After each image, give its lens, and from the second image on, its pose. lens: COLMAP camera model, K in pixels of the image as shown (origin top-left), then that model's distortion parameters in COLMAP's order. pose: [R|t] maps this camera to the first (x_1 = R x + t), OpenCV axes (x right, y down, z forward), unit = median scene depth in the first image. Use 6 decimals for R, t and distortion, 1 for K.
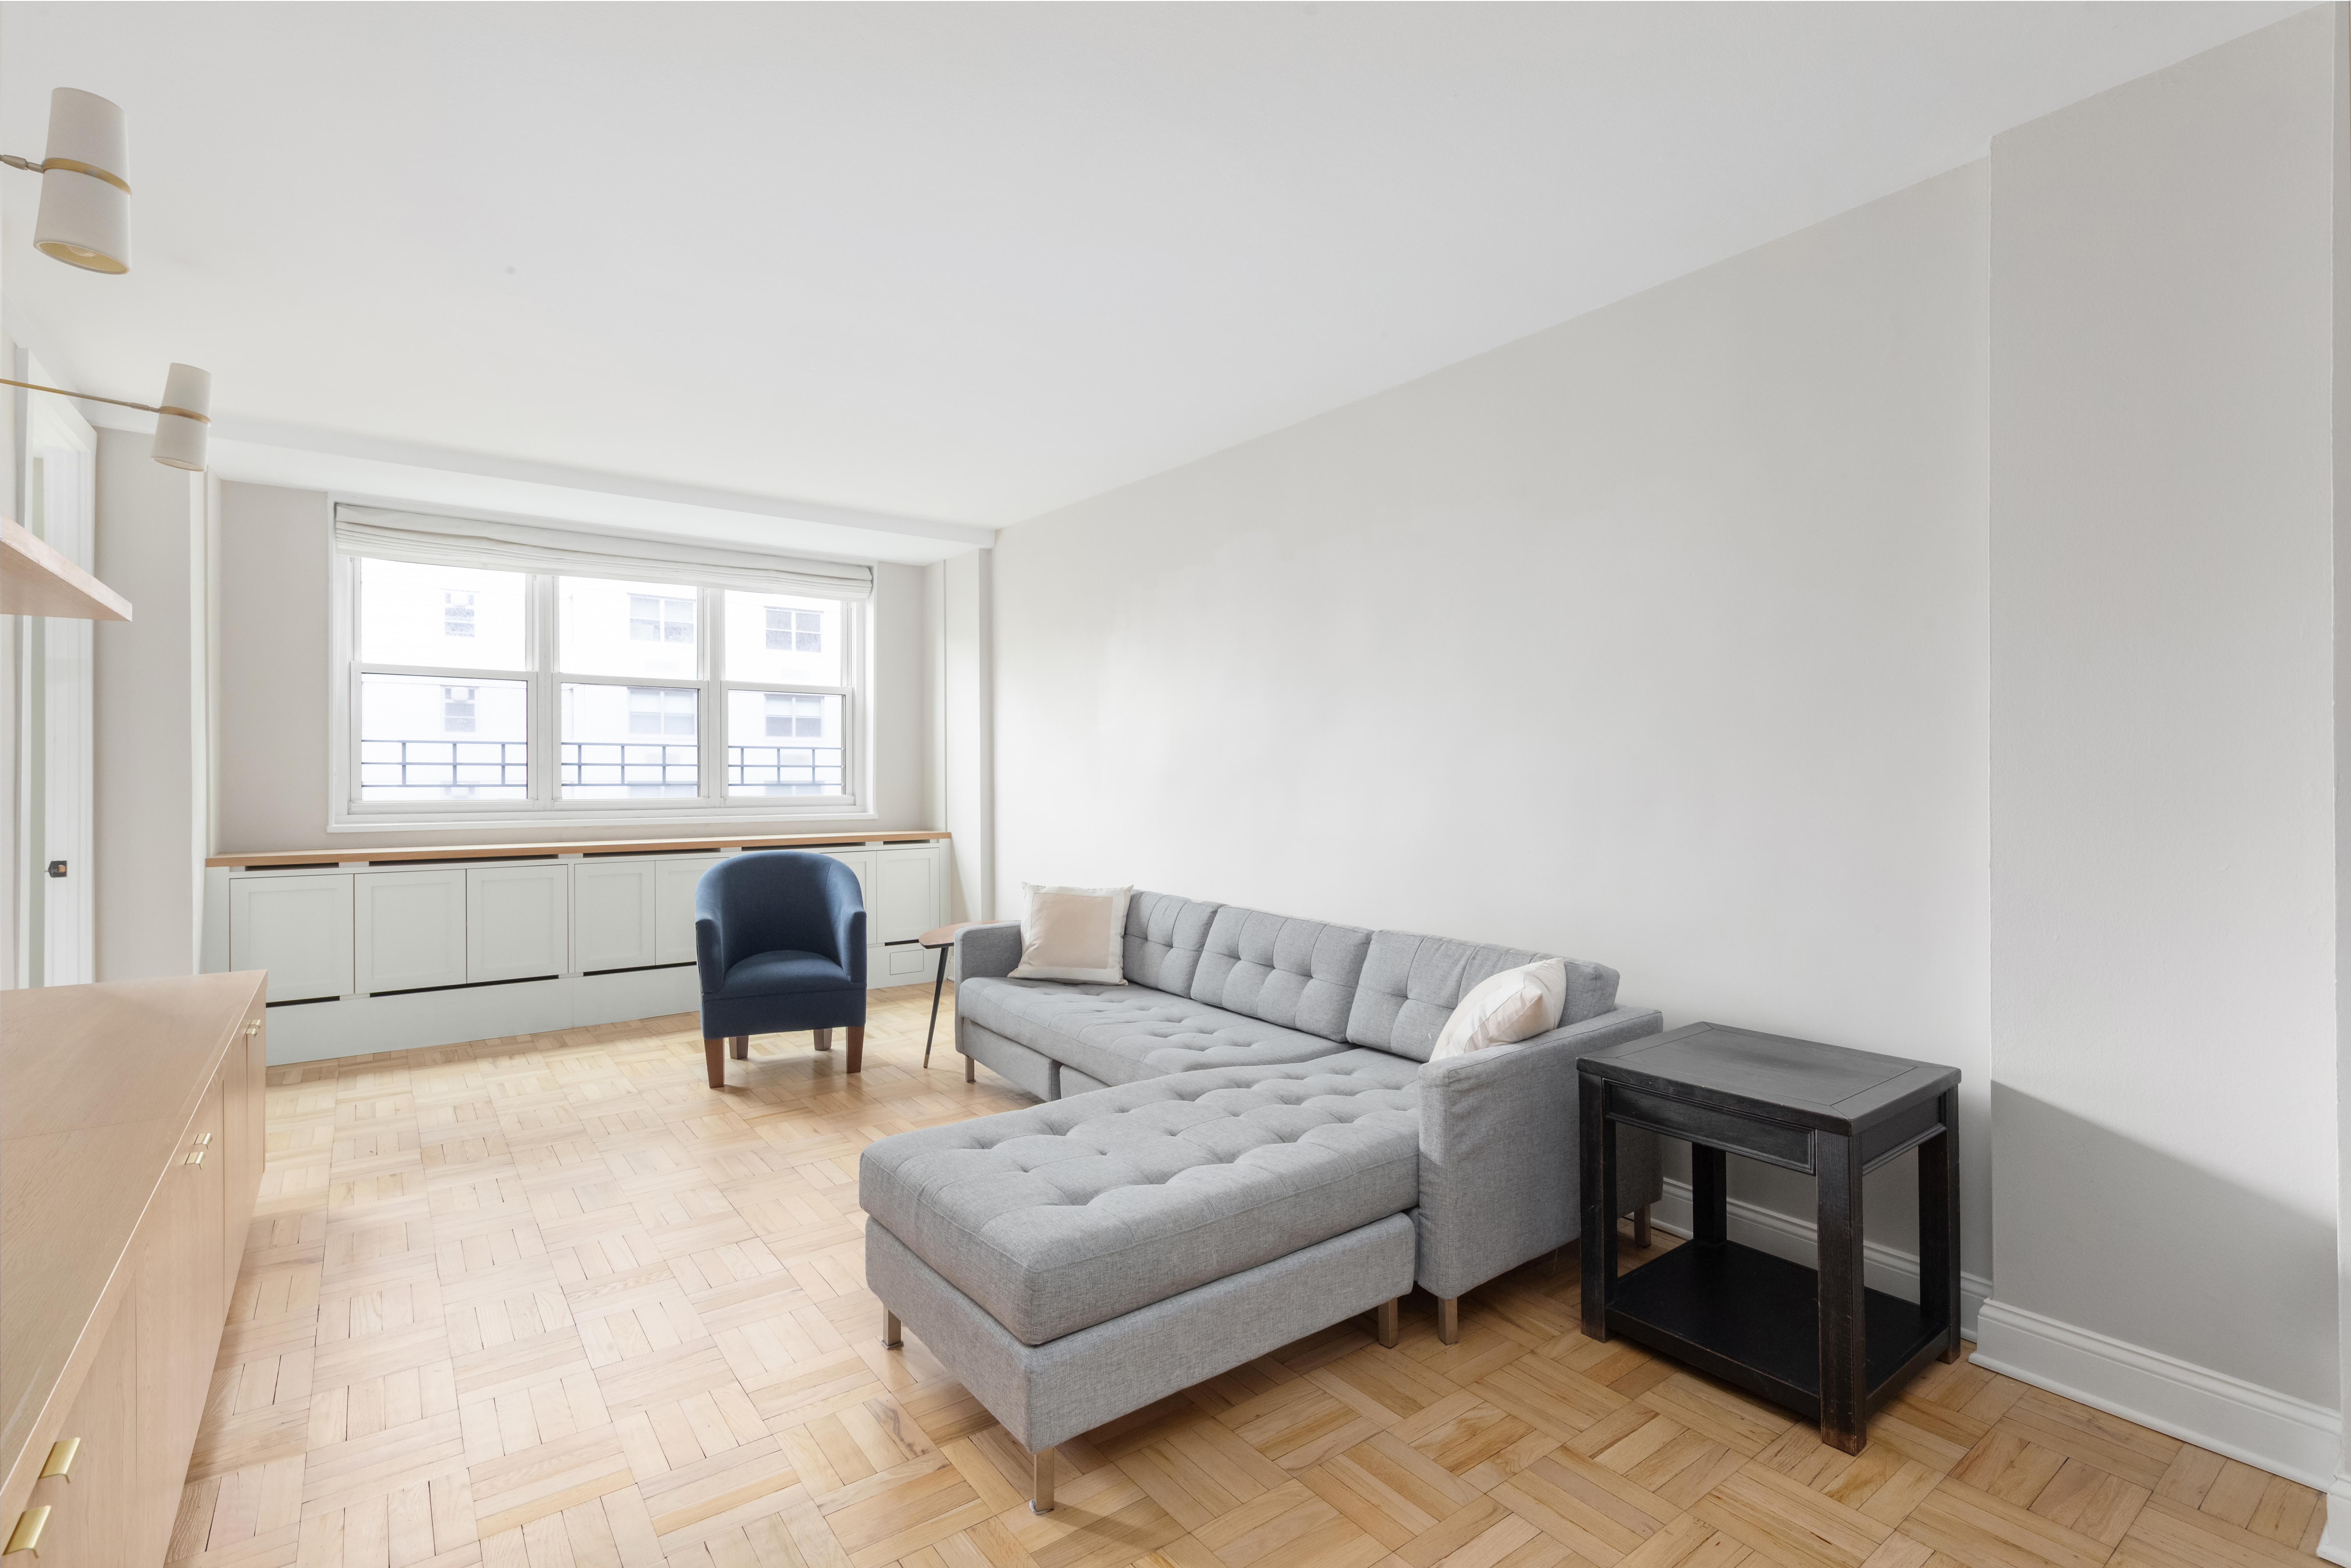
lens RADIAL K [[1096.5, 0, 1182.6], [0, 1096.5, 775.6], [0, 0, 1]] dist [0.009957, 0.000045]
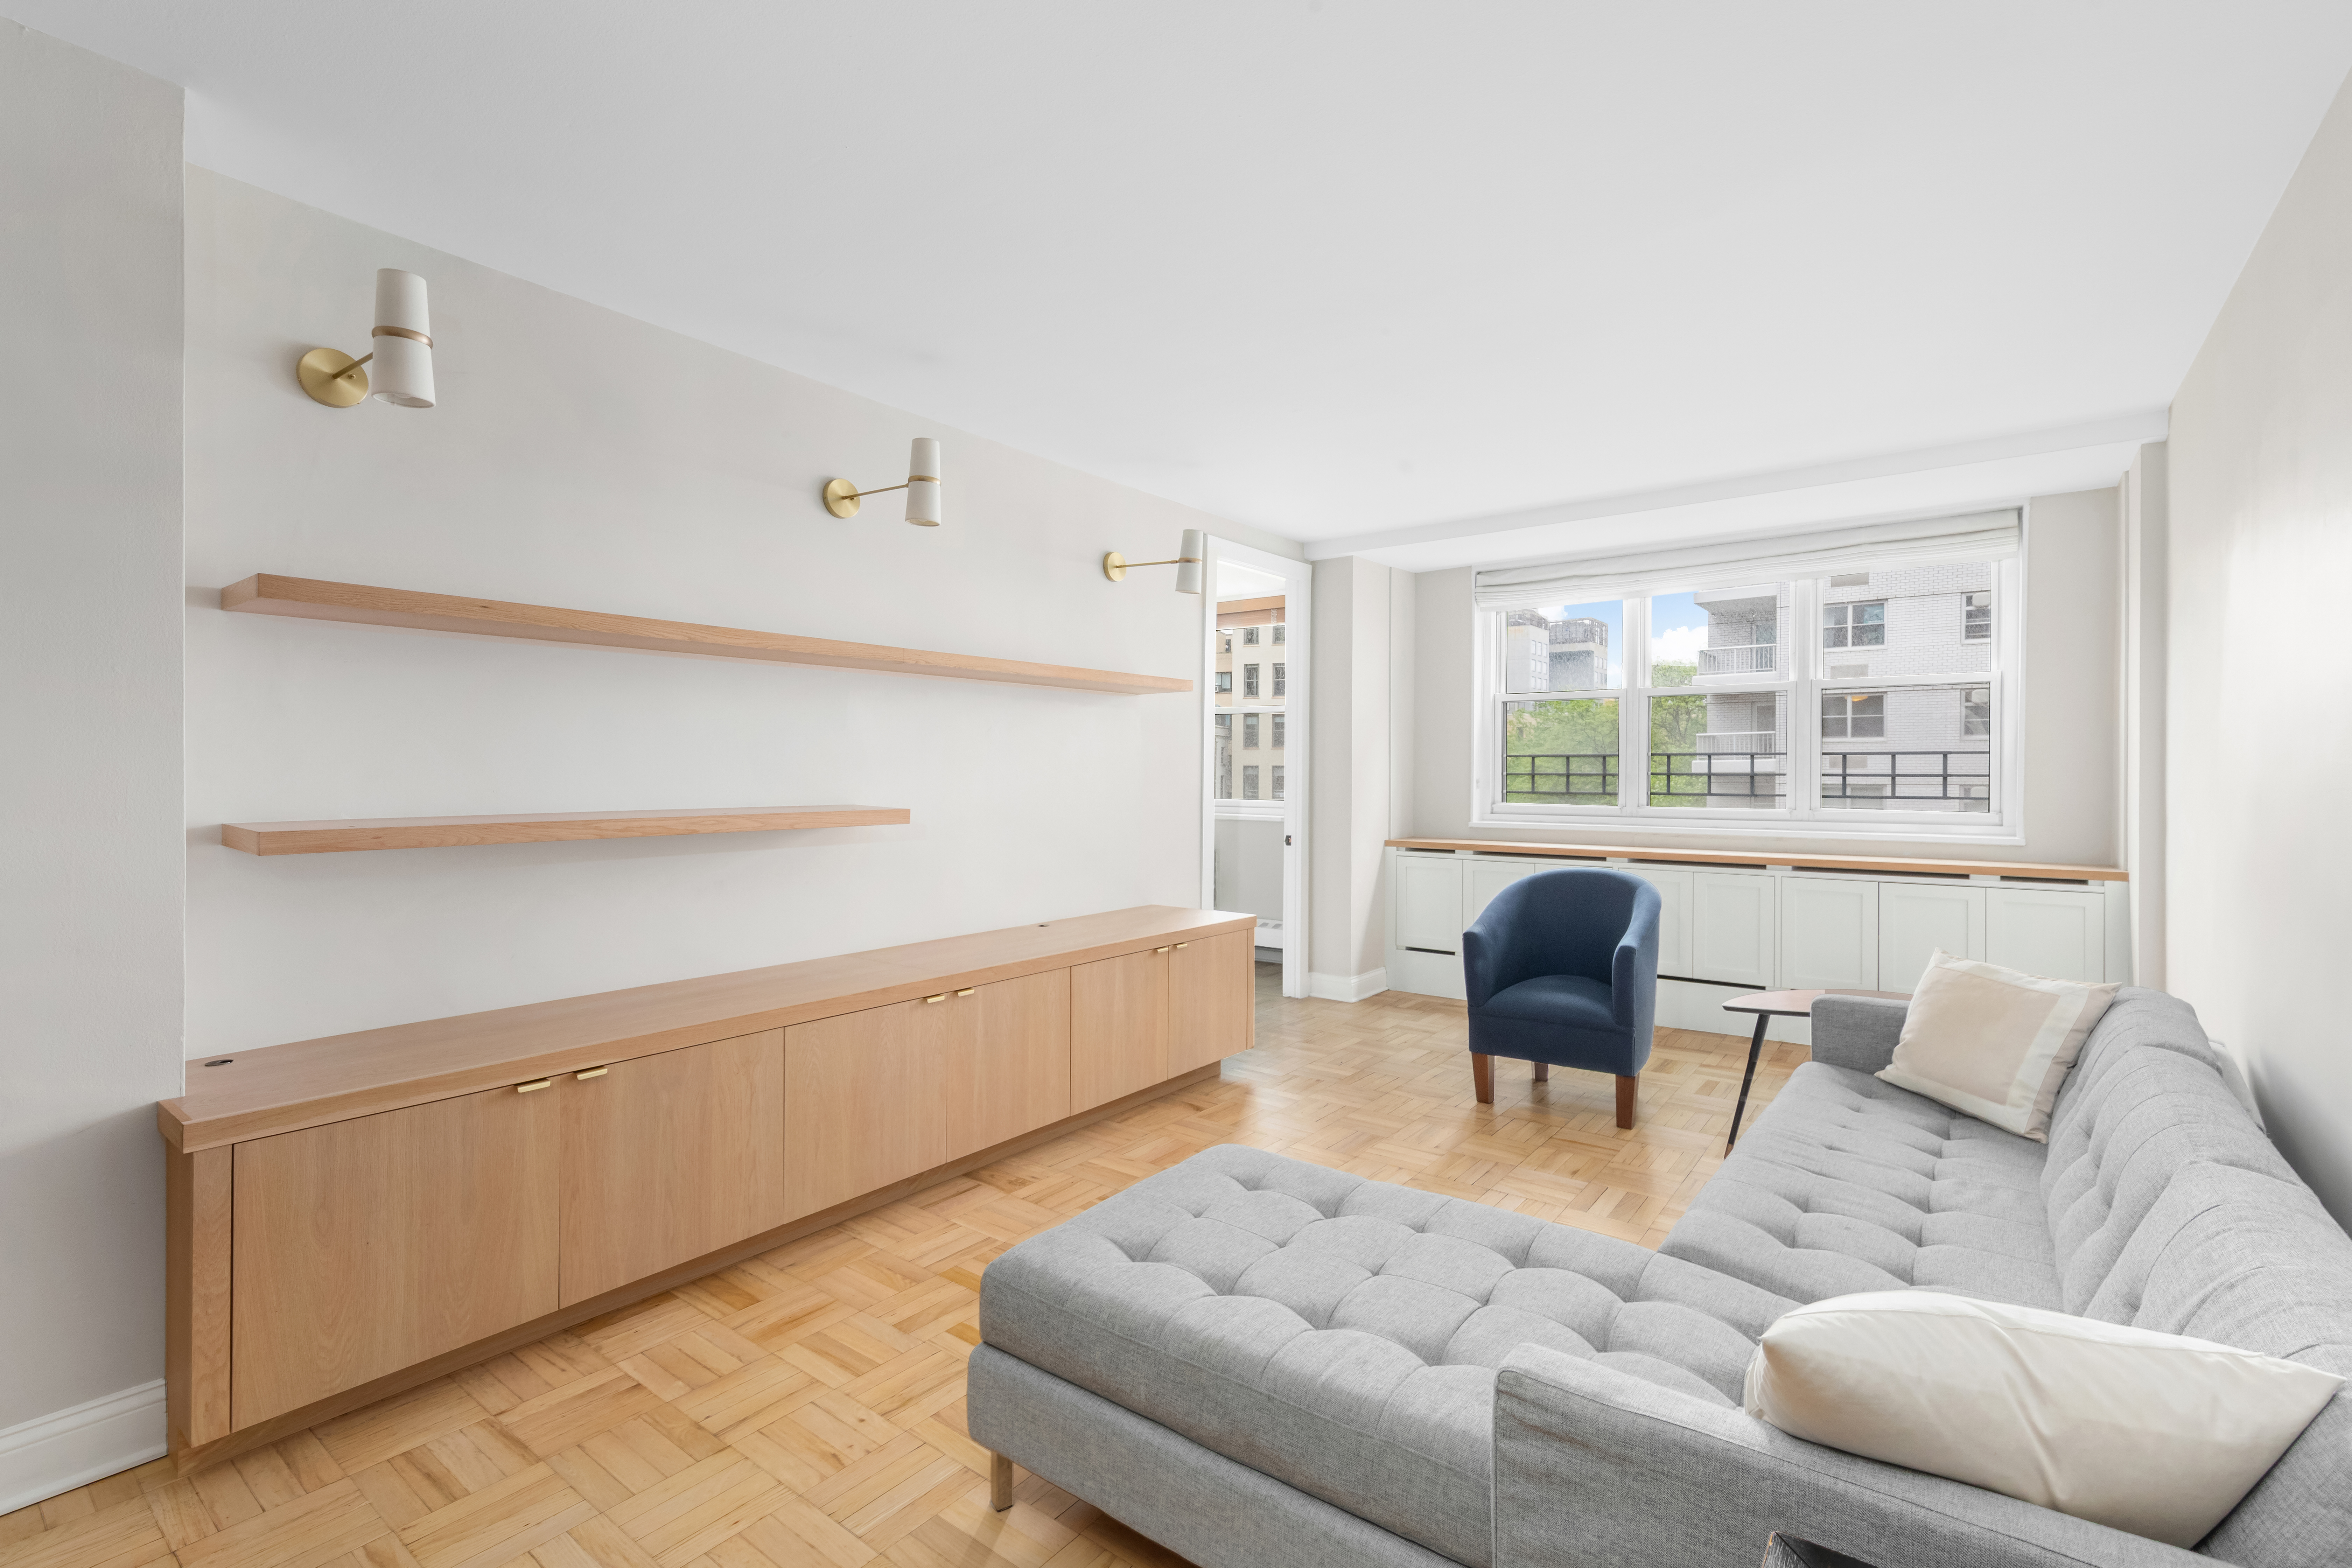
lens RADIAL K [[1047.4, 0, 1181.2], [0, 1047.4, 777.7], [0, 0, 1]] dist [0.004228, 0.000353]
pose [[0.269411, 0.003717, -0.963018, 0.454279], [-0.003718, 0.999989, 0.002820, -0.012046], [0.963018, 0.002821, 0.269422, 0.468596]]
